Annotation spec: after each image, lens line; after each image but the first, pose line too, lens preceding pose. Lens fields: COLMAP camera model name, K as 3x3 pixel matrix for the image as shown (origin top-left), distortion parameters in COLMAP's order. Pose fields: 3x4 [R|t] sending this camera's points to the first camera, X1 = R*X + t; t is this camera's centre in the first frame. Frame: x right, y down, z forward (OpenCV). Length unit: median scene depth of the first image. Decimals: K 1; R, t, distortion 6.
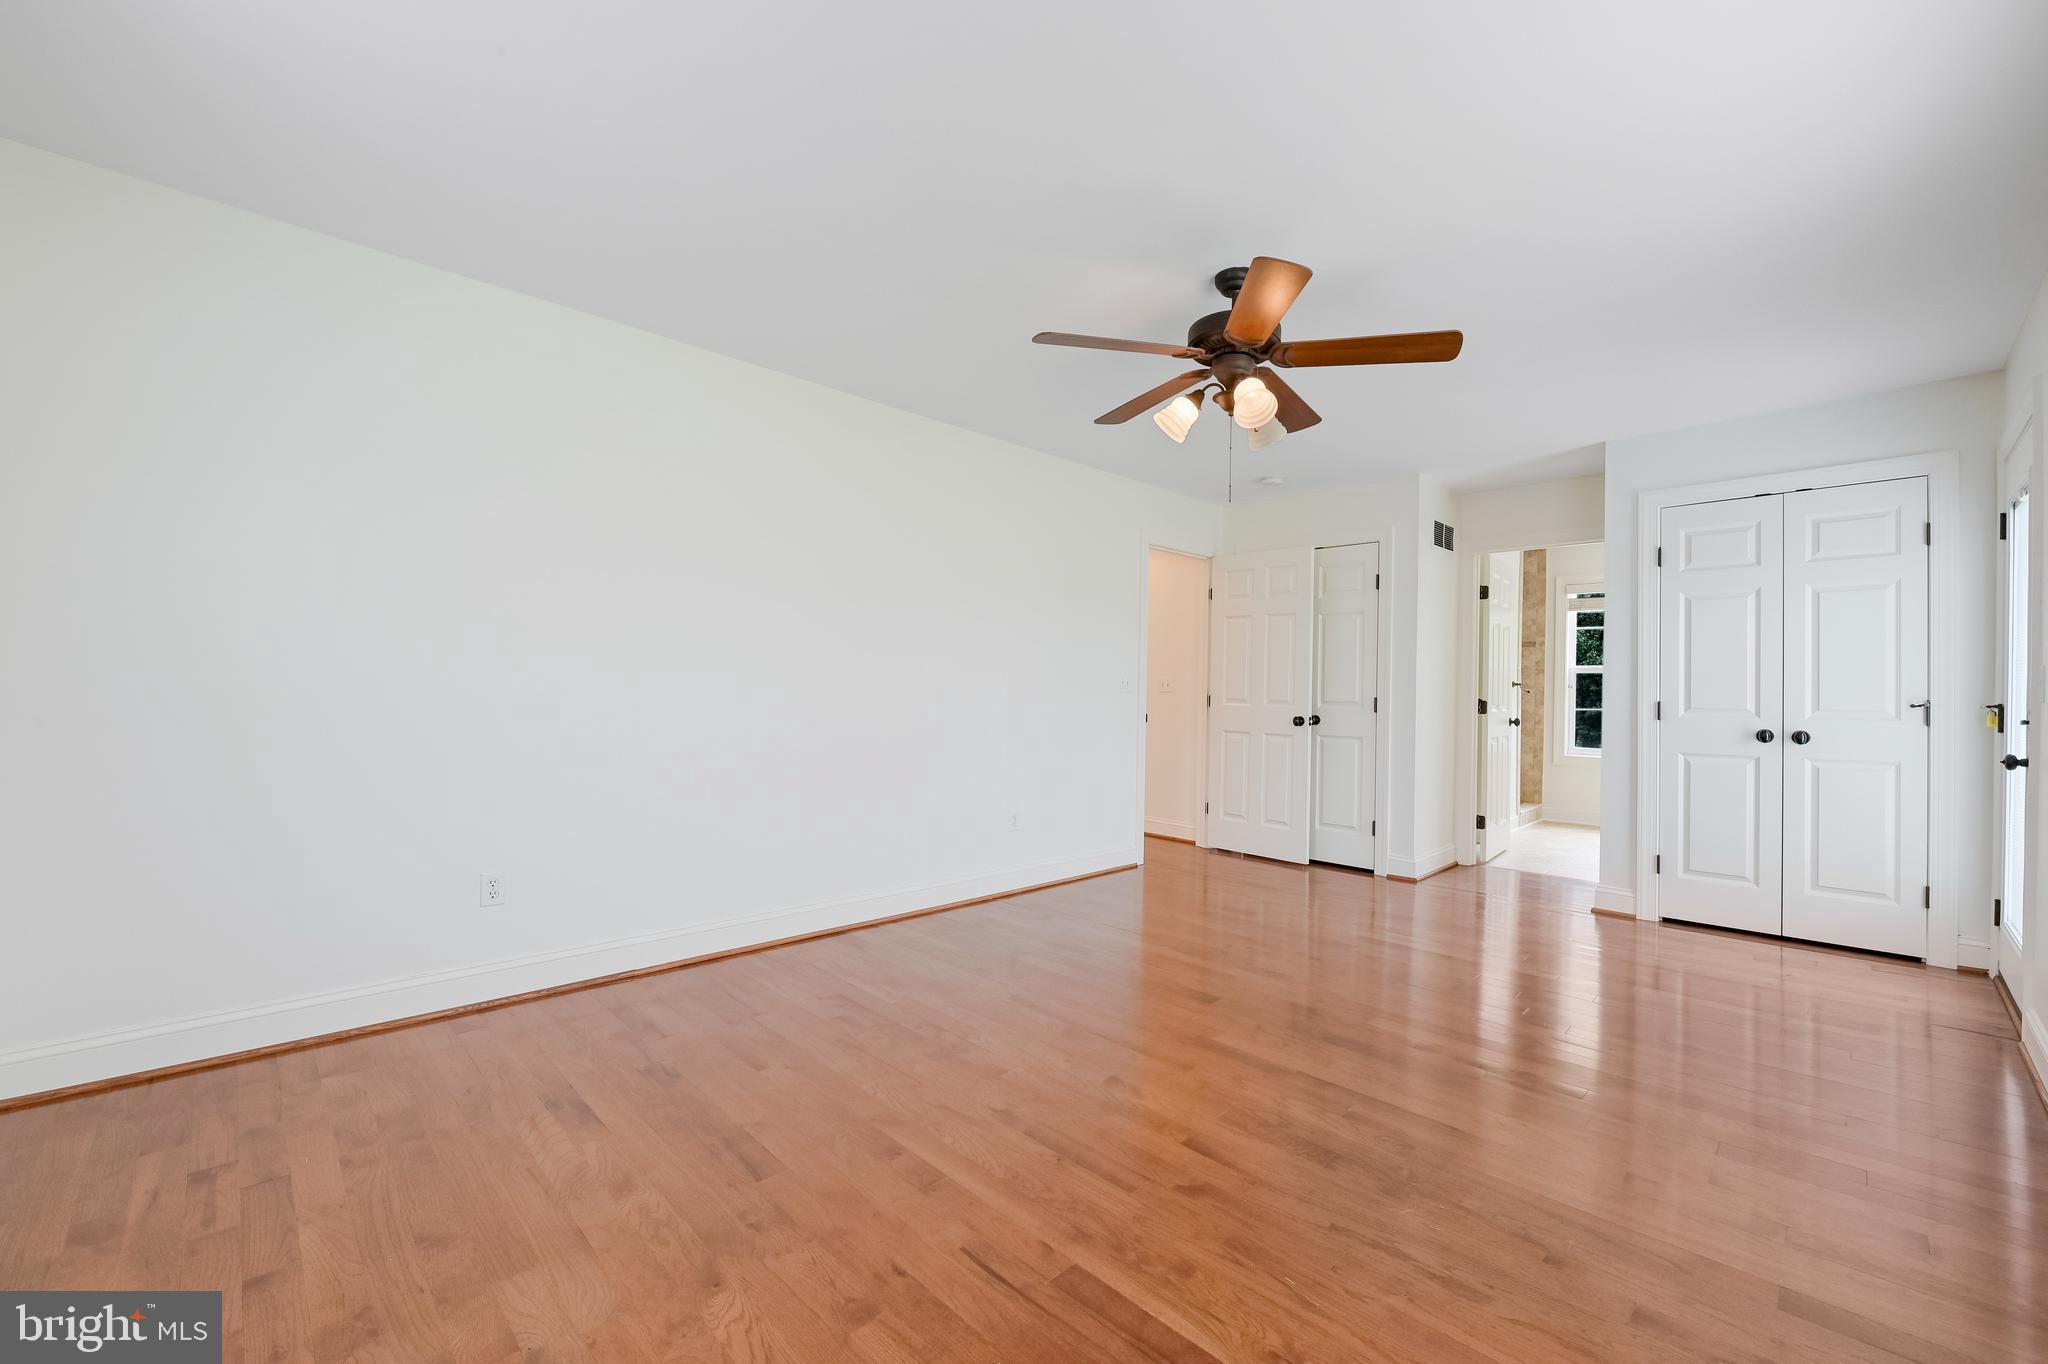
lens RADIAL K [[836.7, 0, 1024.9], [0, 836.7, 692.7], [0, 0, 1]] dist [-0.004637, -0.000530]
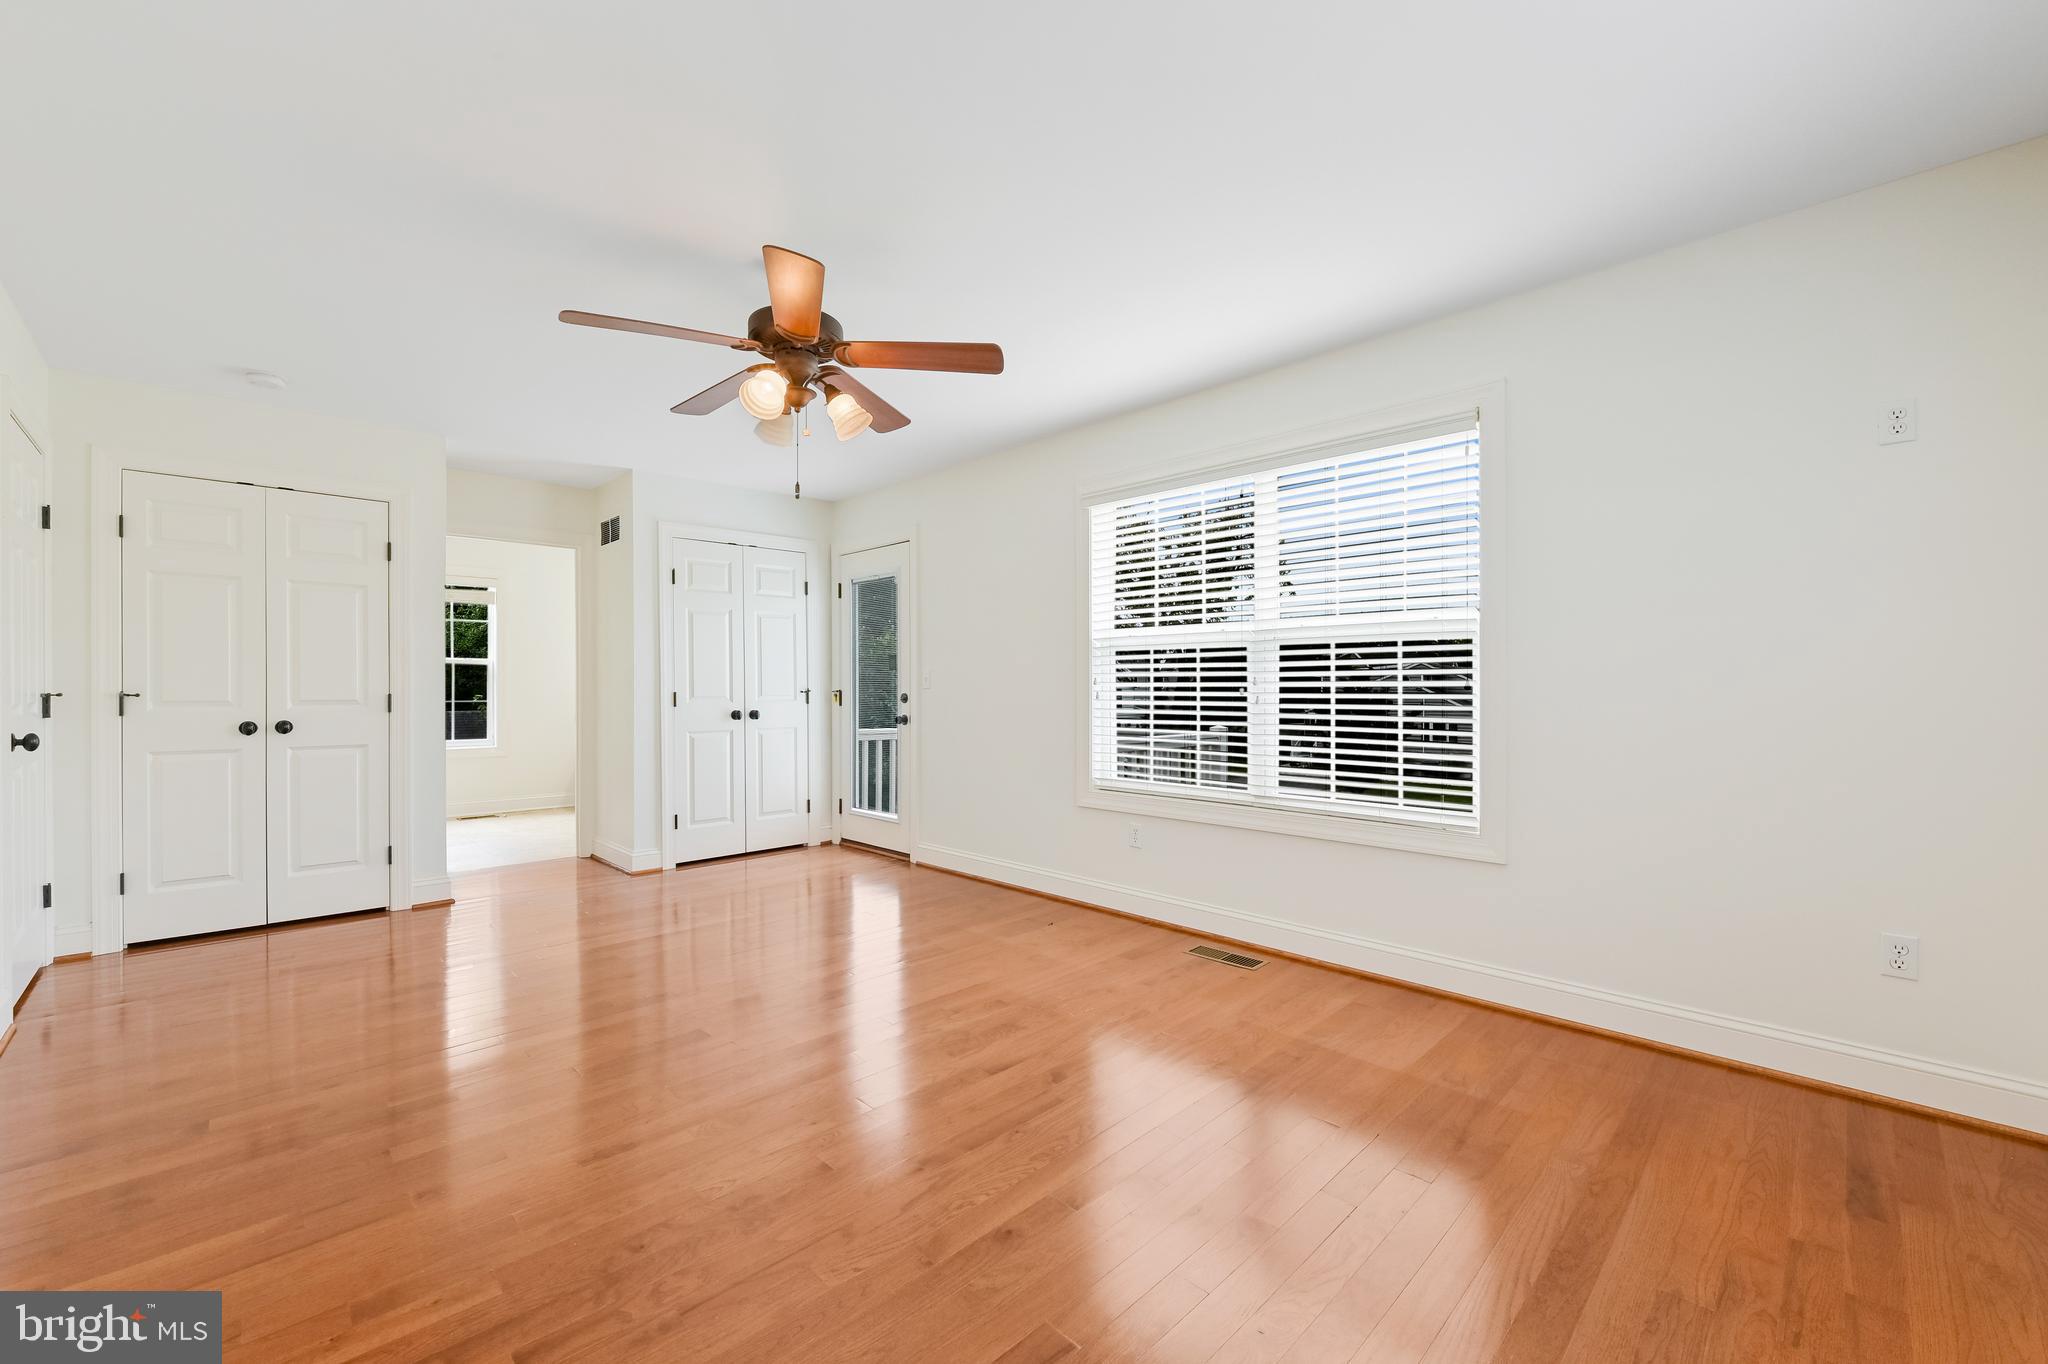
lens RADIAL K [[836.7, 0, 1019.3], [0, 836.7, 680.1], [0, 0, 1]] dist [-0.004637, -0.000530]
pose [[-0.013923, -0.001366, 0.999902, -0.346218], [0.004098, 0.999991, 0.001423, -0.004858], [-0.999895, 0.004117, -0.013917, 0.344514]]
